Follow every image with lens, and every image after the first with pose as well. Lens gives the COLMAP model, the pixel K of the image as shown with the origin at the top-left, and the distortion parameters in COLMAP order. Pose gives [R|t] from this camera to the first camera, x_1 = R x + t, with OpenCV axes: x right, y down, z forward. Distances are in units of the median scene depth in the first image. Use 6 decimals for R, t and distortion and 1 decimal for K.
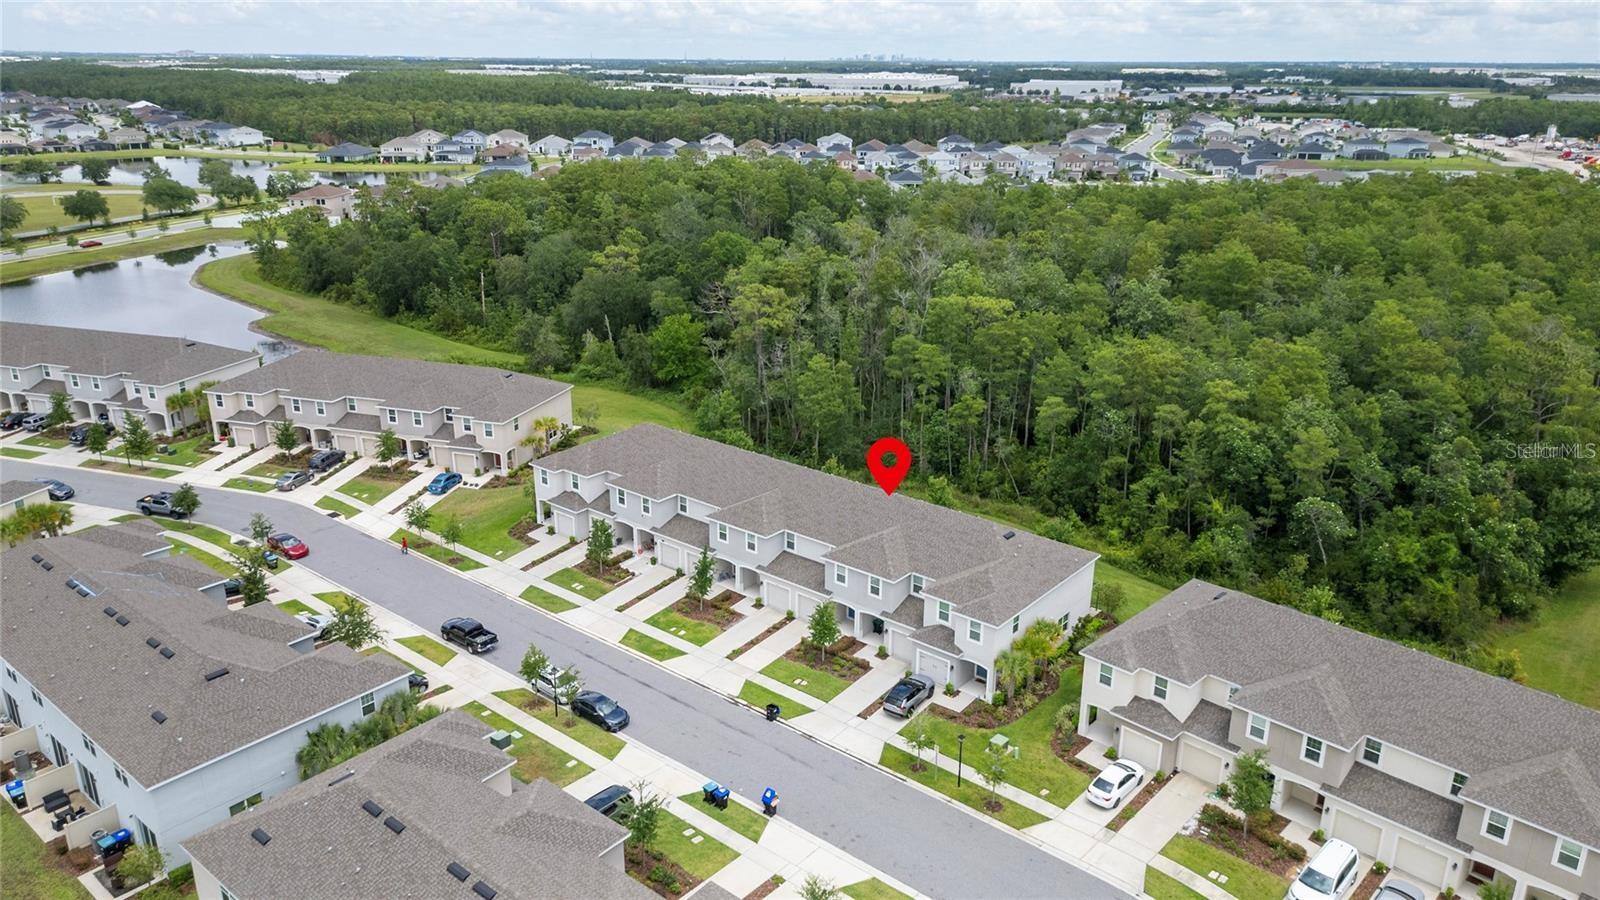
lens RADIAL K [[1127.5, 0, 801.9], [0, 1127.5, 454.5], [0, 0, 1]] dist [0.062212, -0.062664]
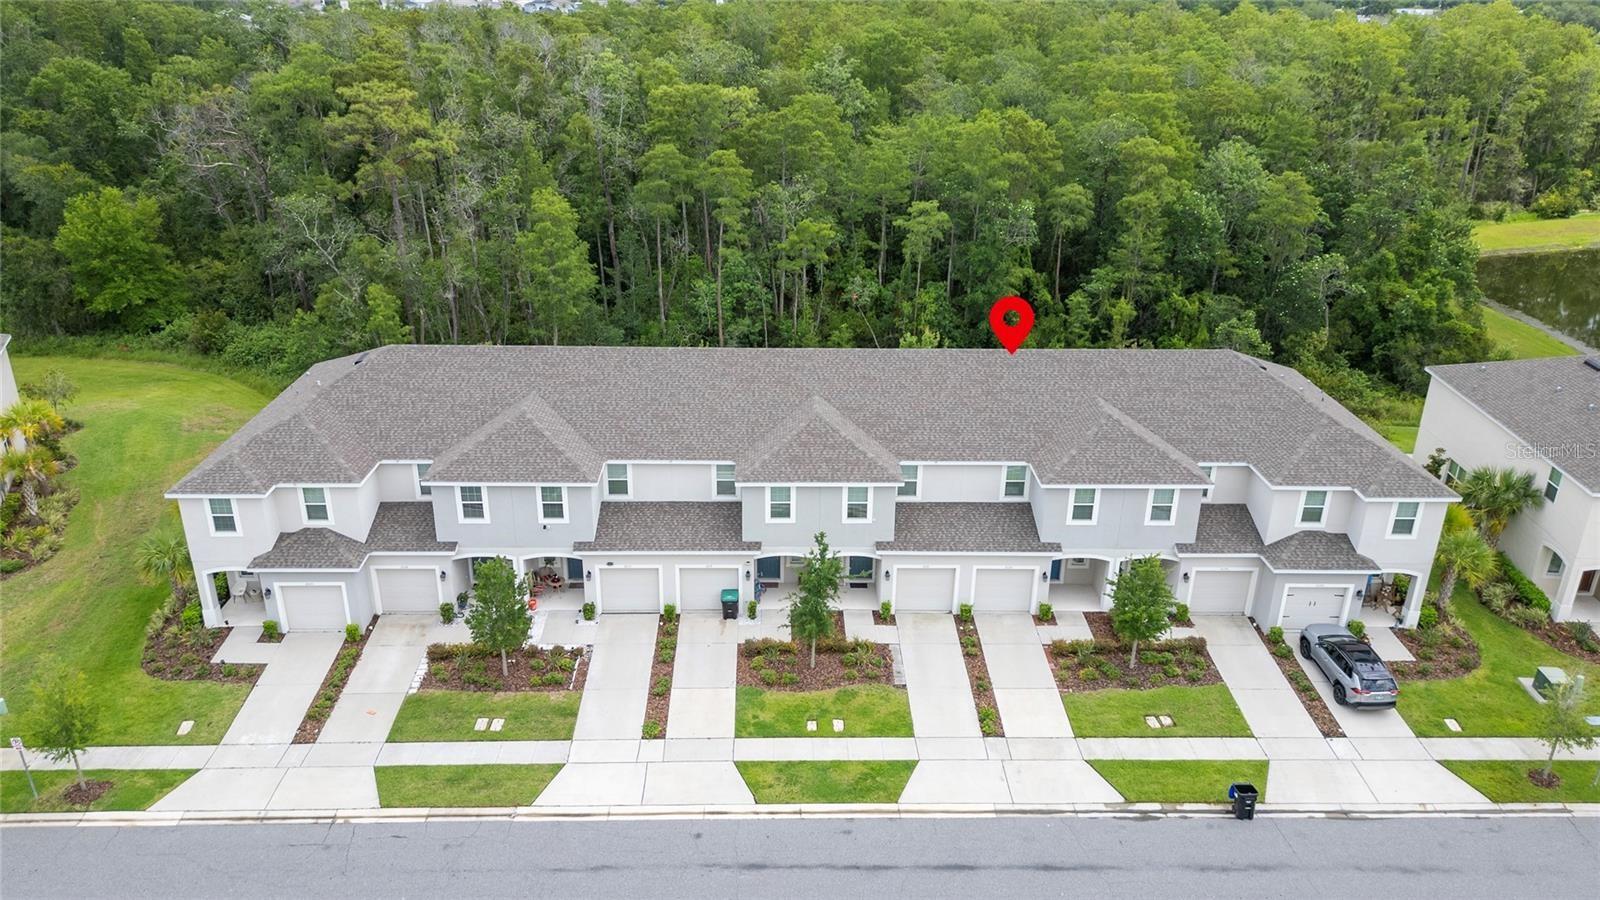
lens RADIAL K [[1127.5, 0, 801.9], [0, 1127.5, 454.5], [0, 0, 1]] dist [0.062212, -0.062664]
pose [[0.760019, -0.255452, 0.597591, -0.330831], [0.207679, 0.966762, 0.149134, -0.021785], [-0.615825, 0.010763, 0.787810, 0.568963]]
